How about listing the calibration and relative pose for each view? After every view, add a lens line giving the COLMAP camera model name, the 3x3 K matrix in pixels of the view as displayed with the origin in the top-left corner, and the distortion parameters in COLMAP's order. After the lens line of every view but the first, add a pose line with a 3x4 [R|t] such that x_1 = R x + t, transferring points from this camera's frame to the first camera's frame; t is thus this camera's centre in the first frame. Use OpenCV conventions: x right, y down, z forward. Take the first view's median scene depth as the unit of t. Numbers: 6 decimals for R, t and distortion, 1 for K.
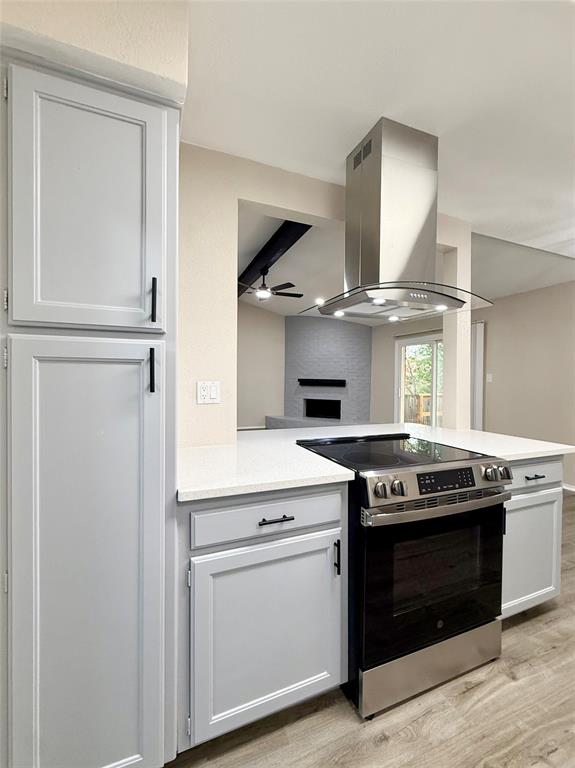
lens RADIAL K [[306.7, 0, 280.7], [0, 306.7, 383.7], [0, 0, 1]] dist [-0.002450, 0.000609]
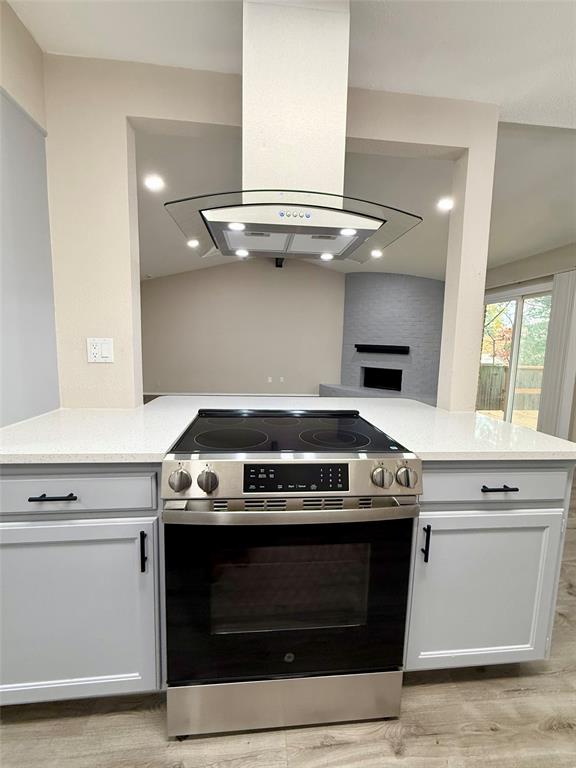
lens RADIAL K [[317.6, 0, 286.5], [0, 317.6, 379.6], [0, 0, 1]] dist [-0.003352, 0.000749]
pose [[0.963753, 0.045827, -0.262829, 0.541921], [-0.021459, 0.995261, 0.094846, 0.013811], [0.265930, -0.085768, 0.960169, 0.232623]]
